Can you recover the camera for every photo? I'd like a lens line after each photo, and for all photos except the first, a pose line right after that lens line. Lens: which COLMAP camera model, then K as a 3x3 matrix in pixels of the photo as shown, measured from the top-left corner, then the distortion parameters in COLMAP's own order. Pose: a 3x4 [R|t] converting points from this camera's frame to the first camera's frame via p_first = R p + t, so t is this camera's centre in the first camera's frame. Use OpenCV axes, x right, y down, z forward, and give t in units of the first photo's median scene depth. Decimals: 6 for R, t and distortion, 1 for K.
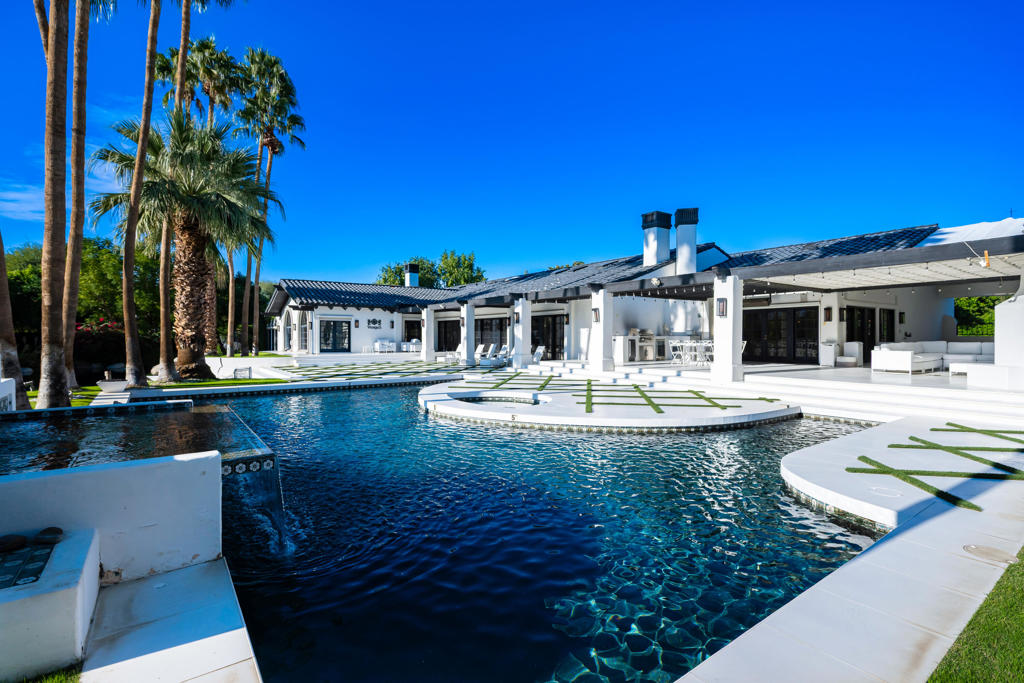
lens RADIAL K [[478.3, 0, 512.0], [0, 478.3, 341.5], [0, 0, 1]] dist [0.001224, 0.000215]
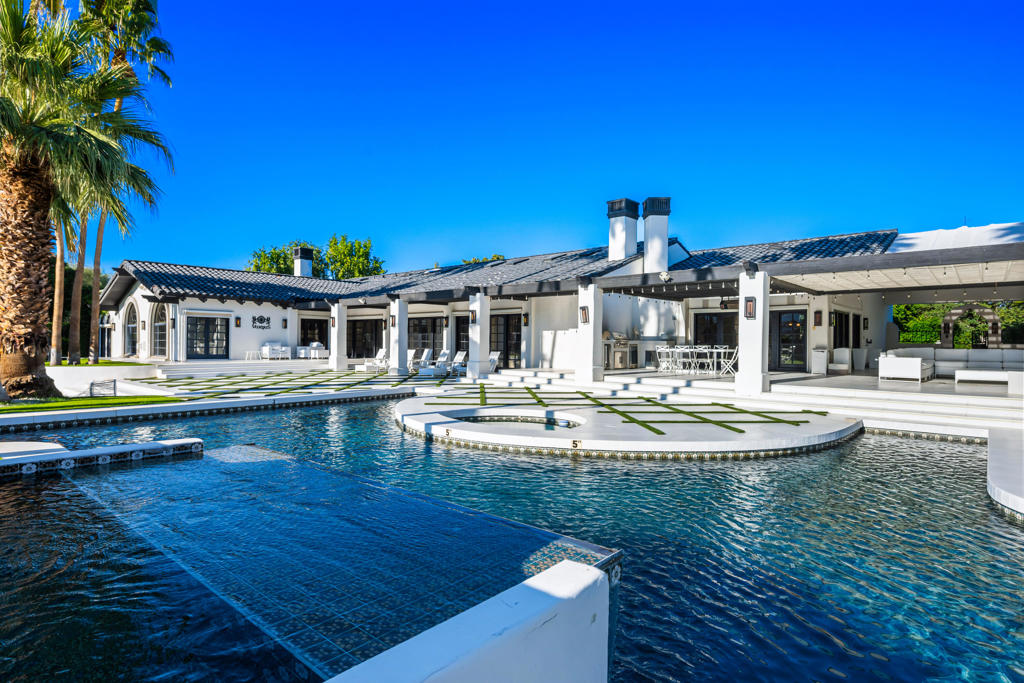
lens RADIAL K [[546.5, 0, 512.0], [0, 546.5, 341.5], [0, 0, 1]] dist [0.000284, 0.000986]
pose [[0.976210, 0.007451, 0.216701, -0.116370], [-0.005172, 0.999925, -0.011082, 0.002414], [-0.216767, 0.009698, 0.976175, 0.070346]]
